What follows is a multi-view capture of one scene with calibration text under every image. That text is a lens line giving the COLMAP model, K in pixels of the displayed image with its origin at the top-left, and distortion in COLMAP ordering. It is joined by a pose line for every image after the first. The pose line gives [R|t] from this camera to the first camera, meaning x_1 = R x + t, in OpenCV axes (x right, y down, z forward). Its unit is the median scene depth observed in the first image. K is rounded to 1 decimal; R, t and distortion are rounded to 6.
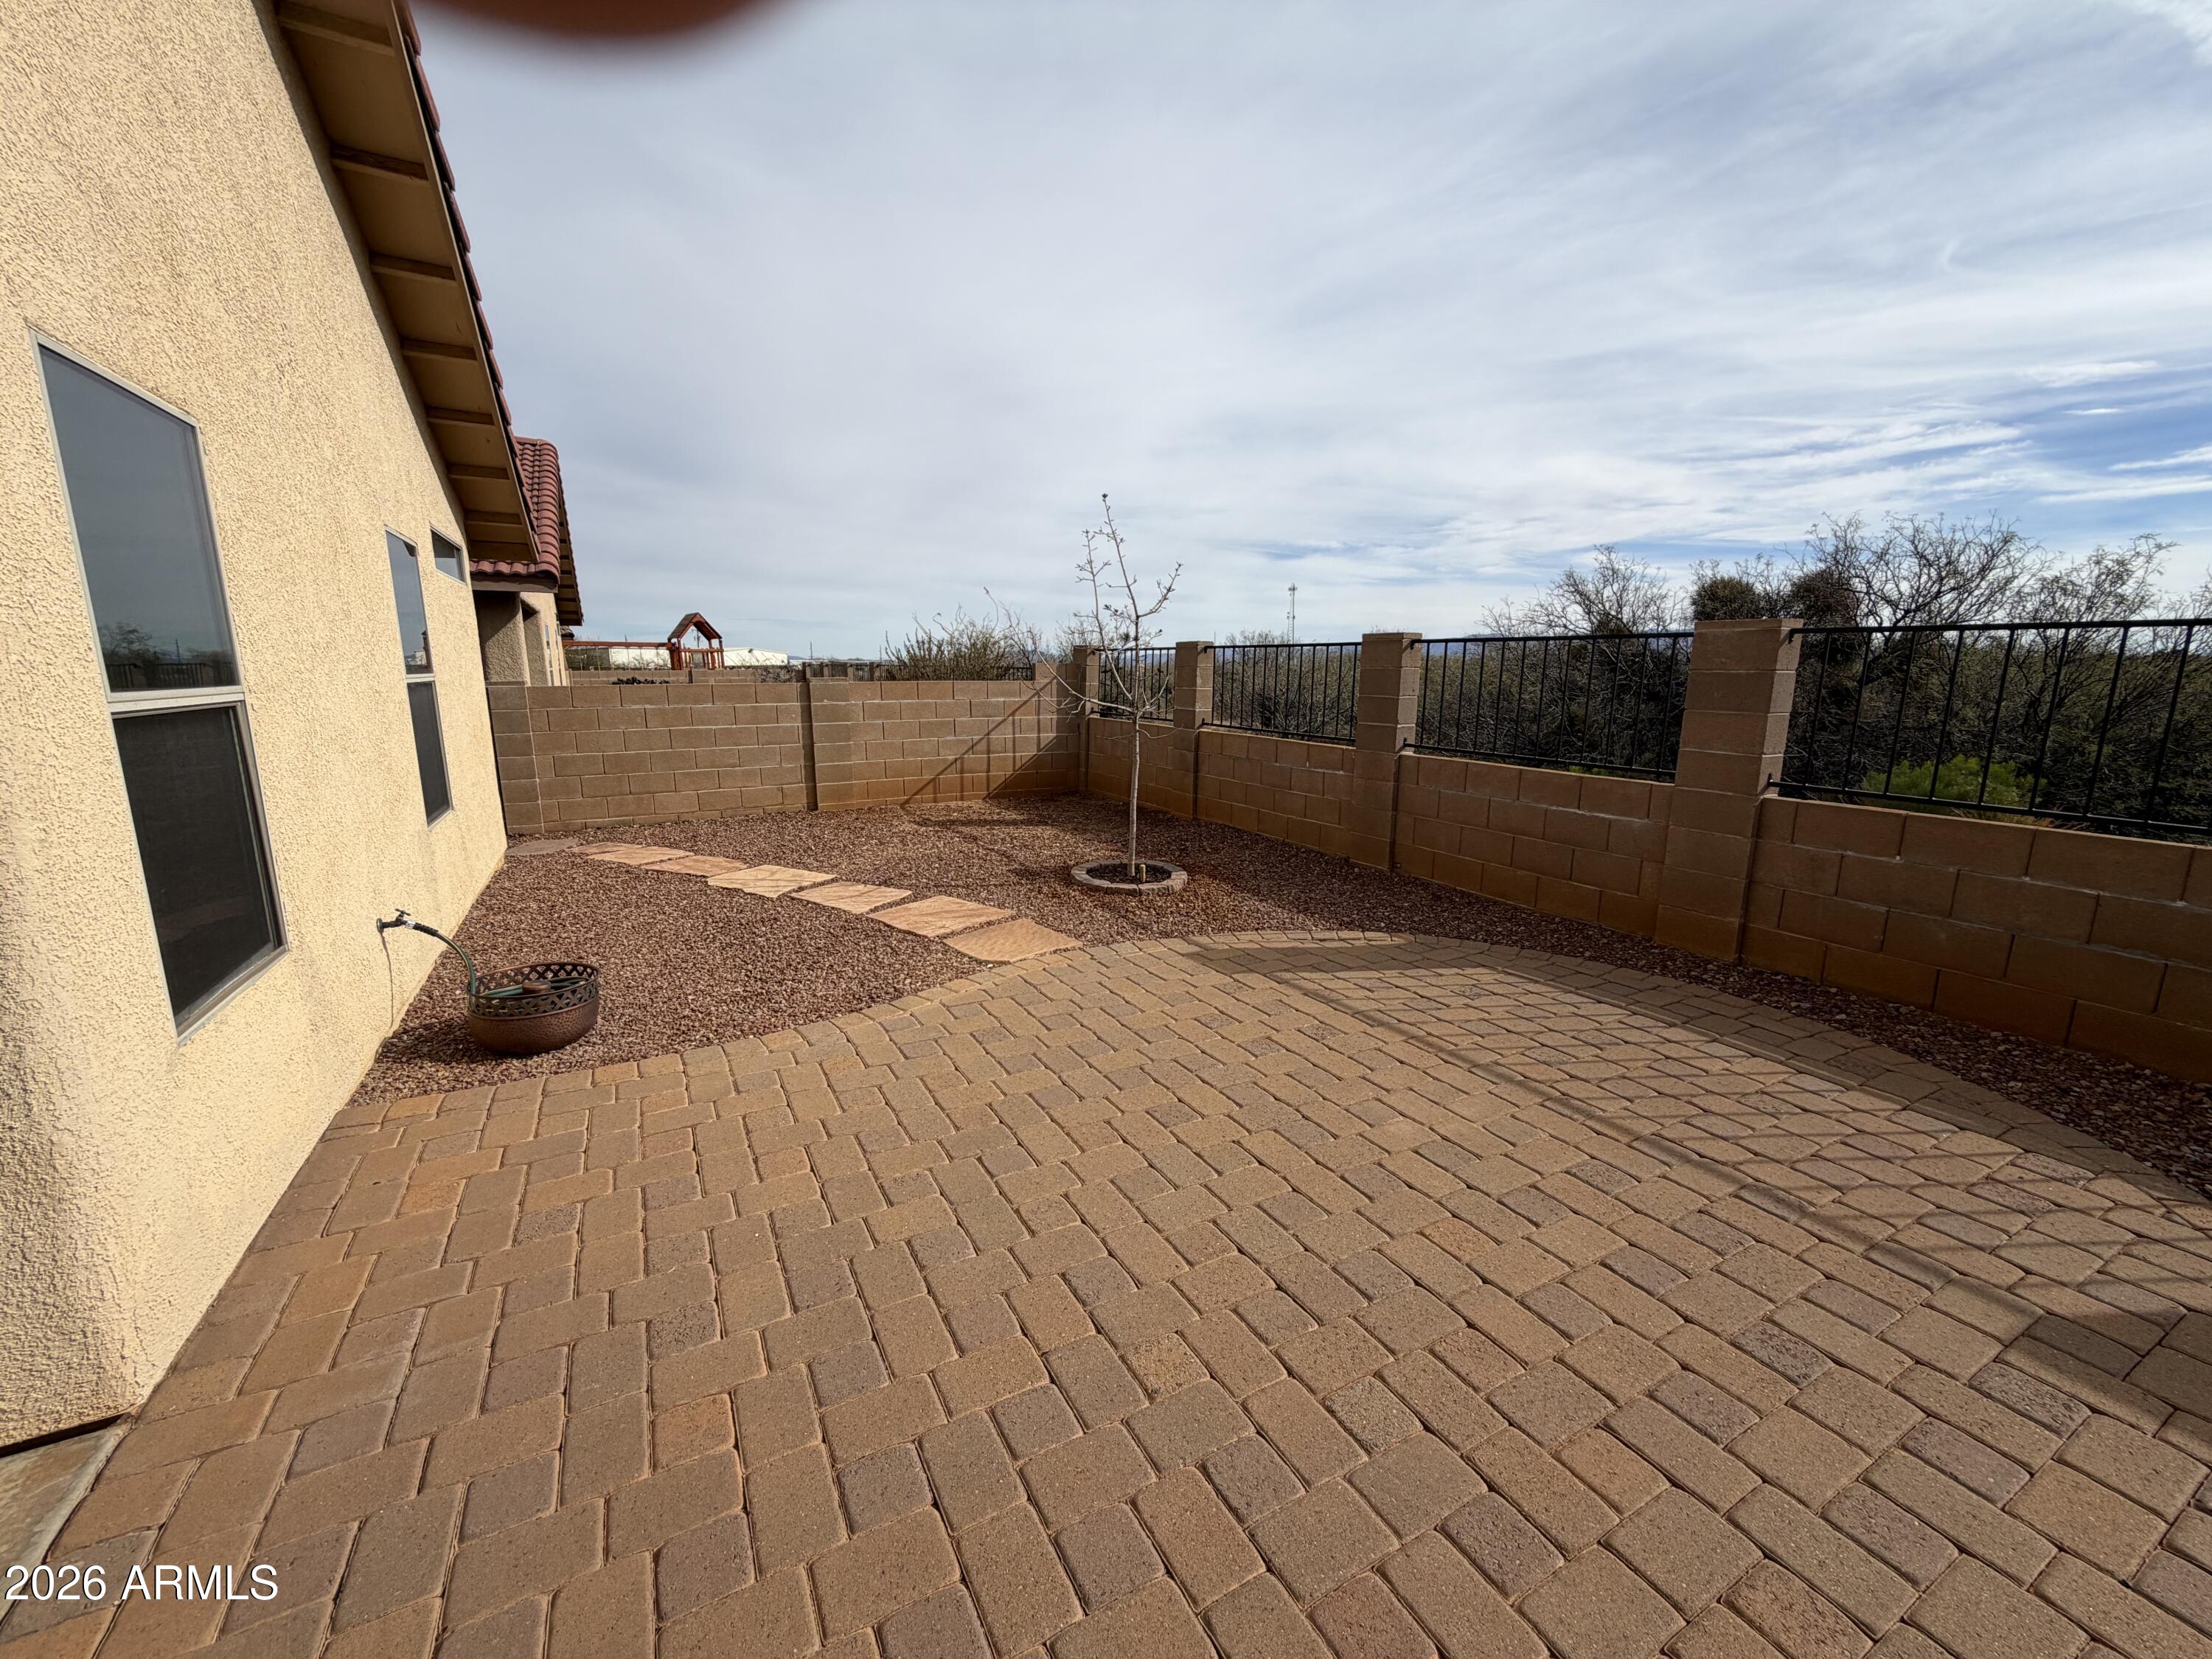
lens RADIAL K [[879.0, 0, 1106.0], [0, 879.0, 829.5], [0, 0, 1]] dist [0.000876, 0.000373]
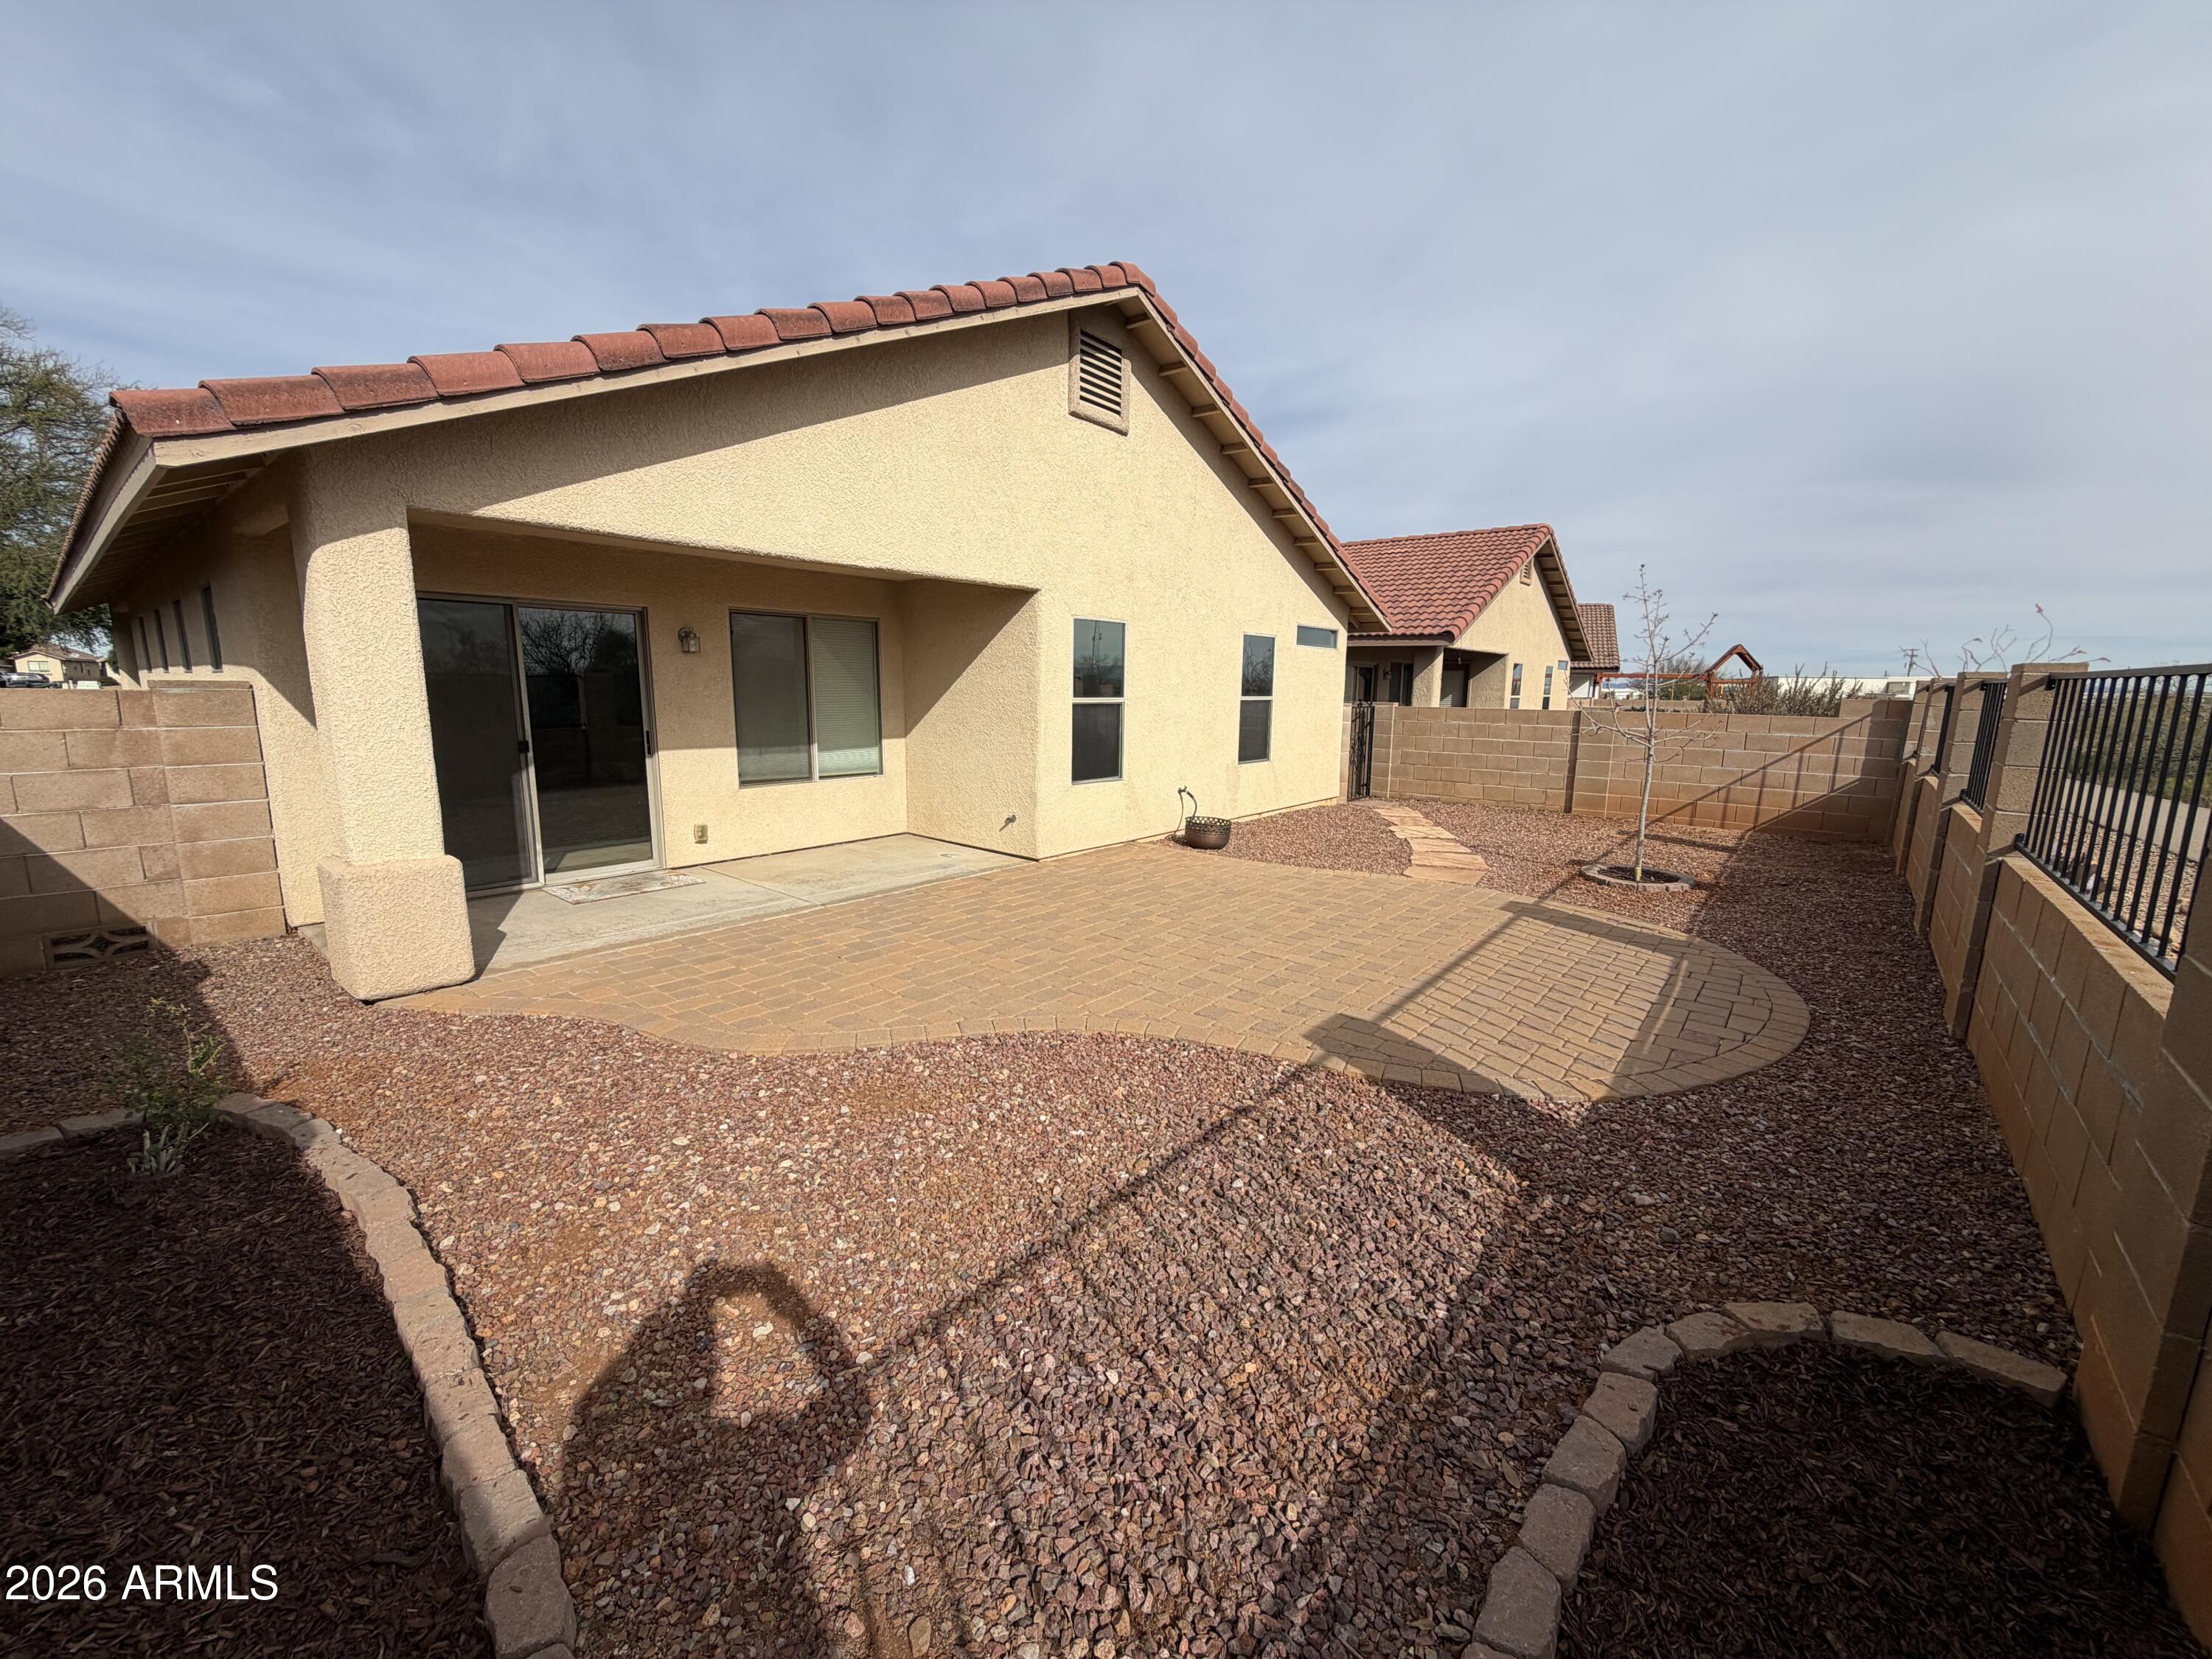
lens RADIAL K [[879.0, 0, 1106.0], [0, 879.0, 829.5], [0, 0, 1]] dist [0.000876, 0.000373]
pose [[0.391318, 0.156347, -0.906877, 1.054493], [-0.183922, 0.978867, 0.089396, 0.020149], [0.901689, 0.131812, 0.411804, -0.185085]]
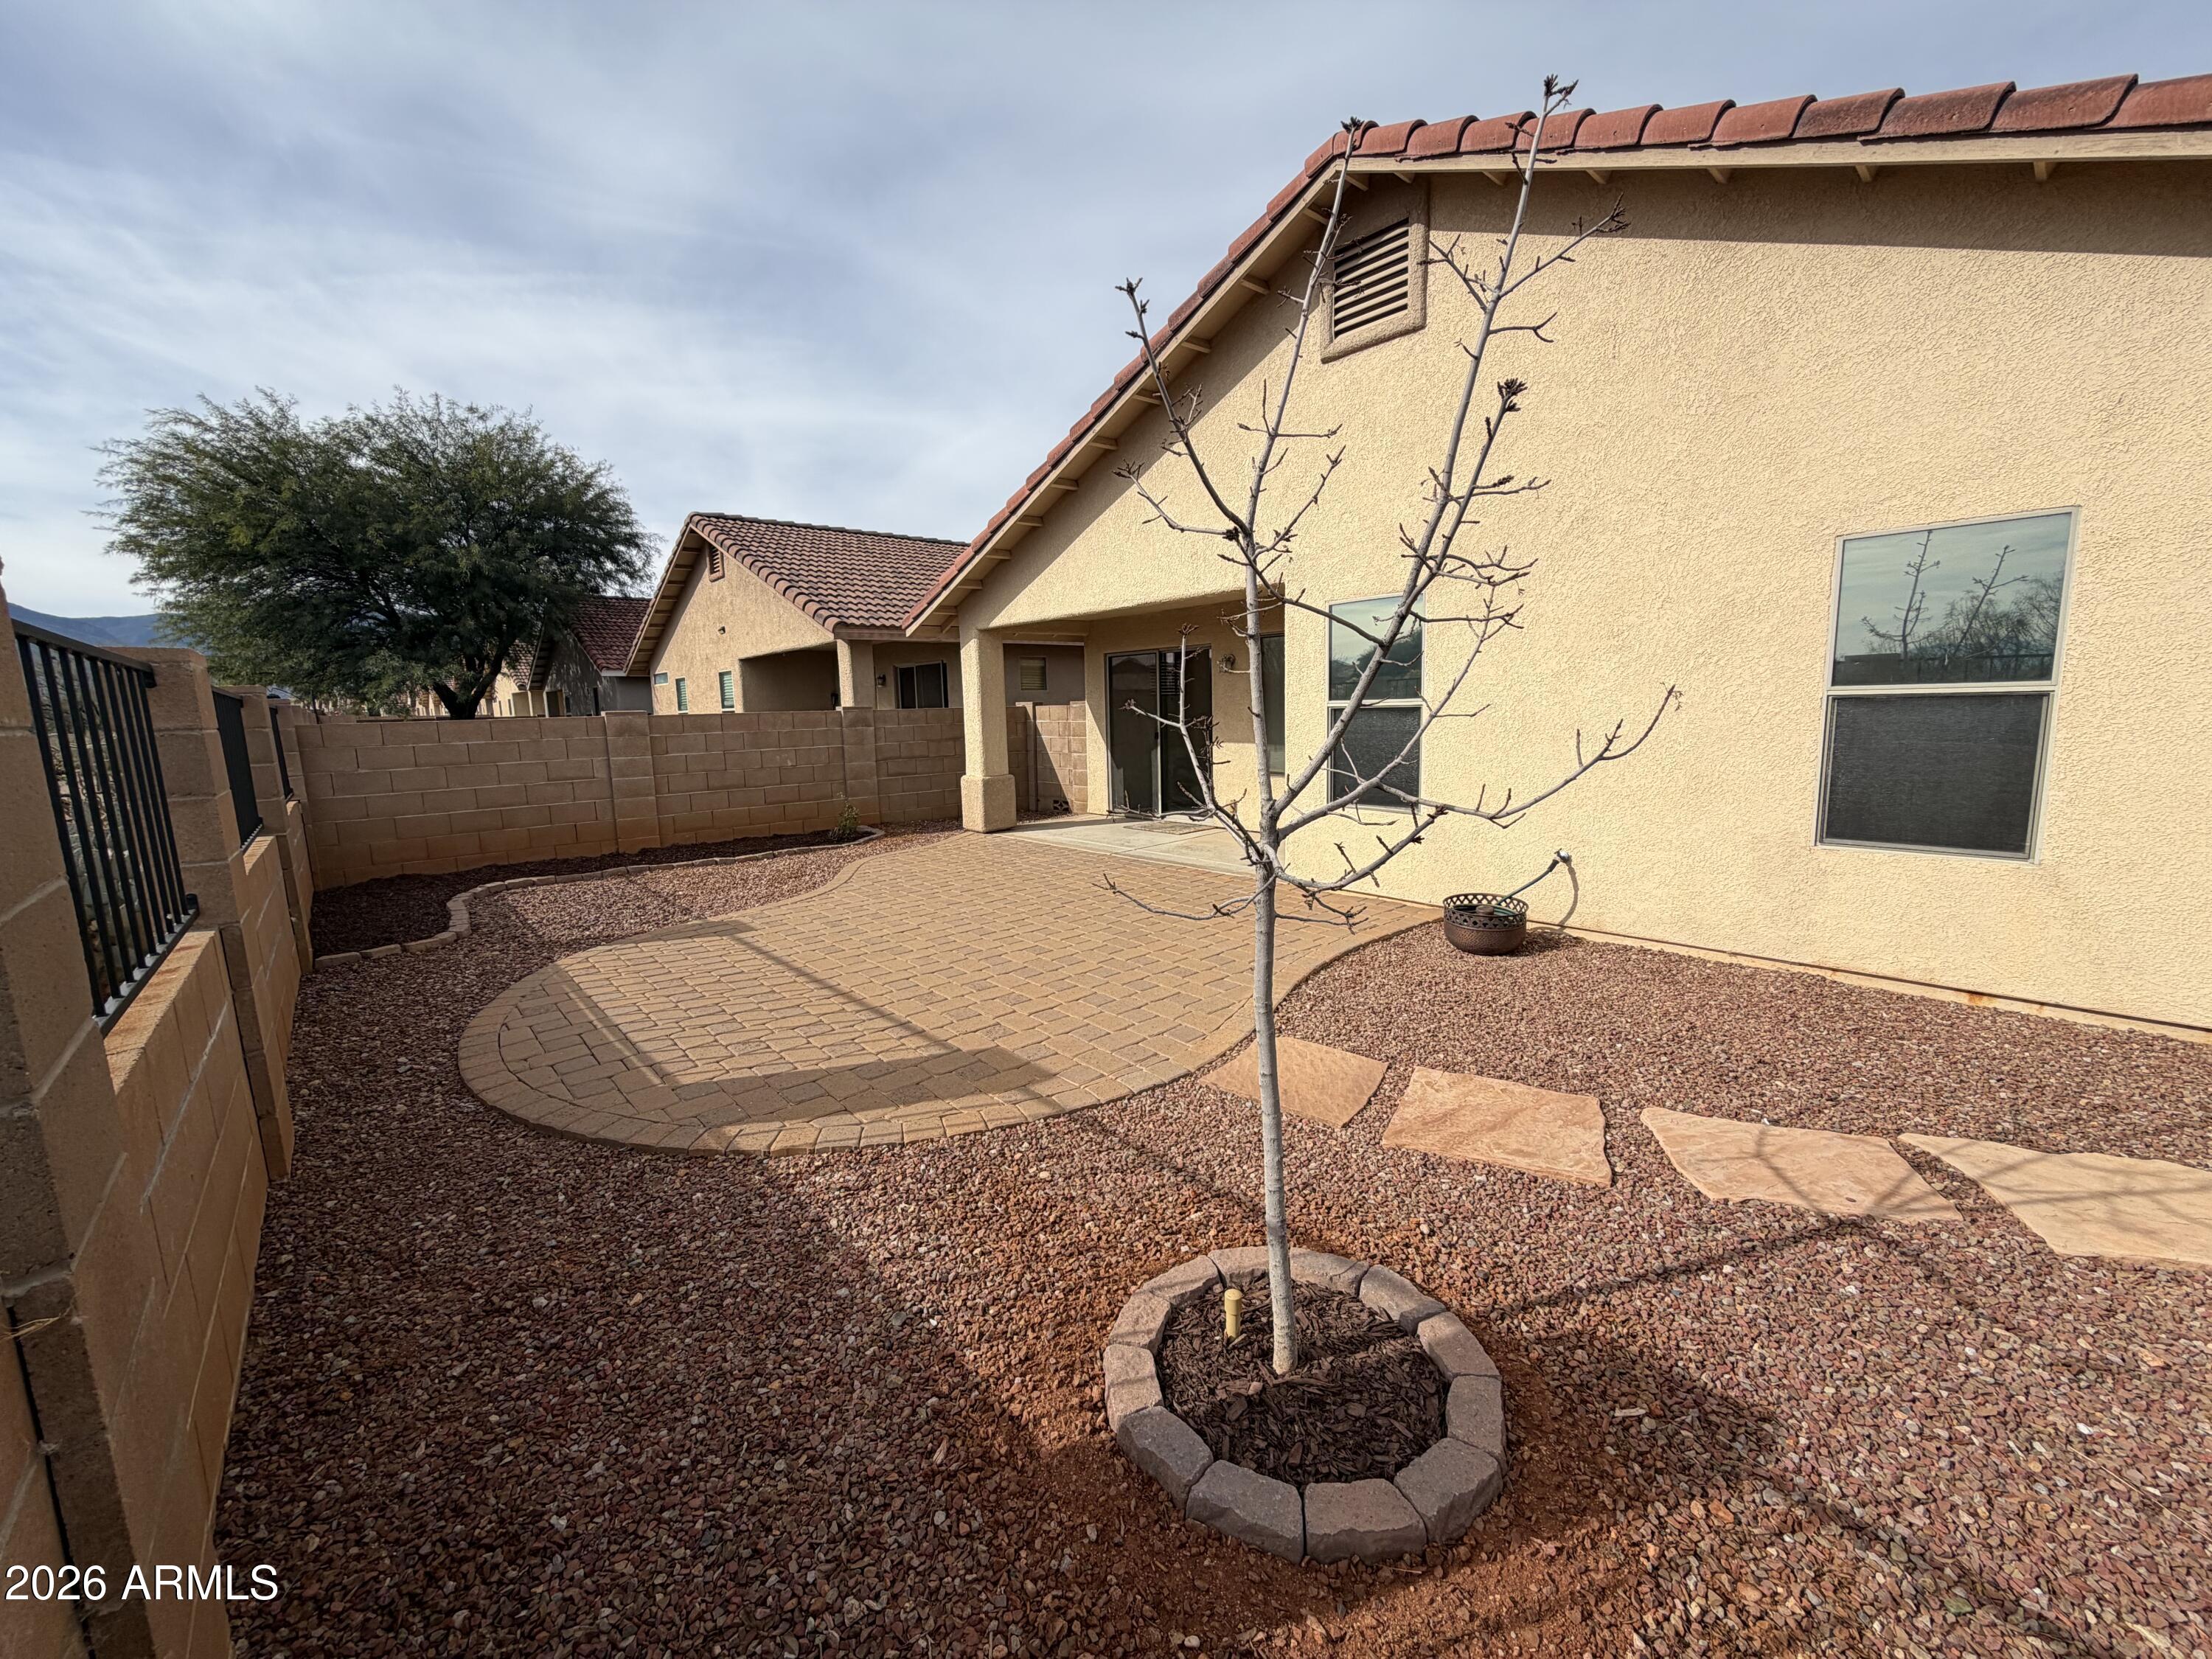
lens RADIAL K [[879.0, 0, 1106.0], [0, 879.0, 829.5], [0, 0, 1]] dist [0.000876, 0.000373]
pose [[-0.972423, 0.063045, -0.224541, 0.192736], [-0.012279, 0.947595, 0.319237, -0.291739], [0.232900, 0.313191, -0.920689, 1.571682]]
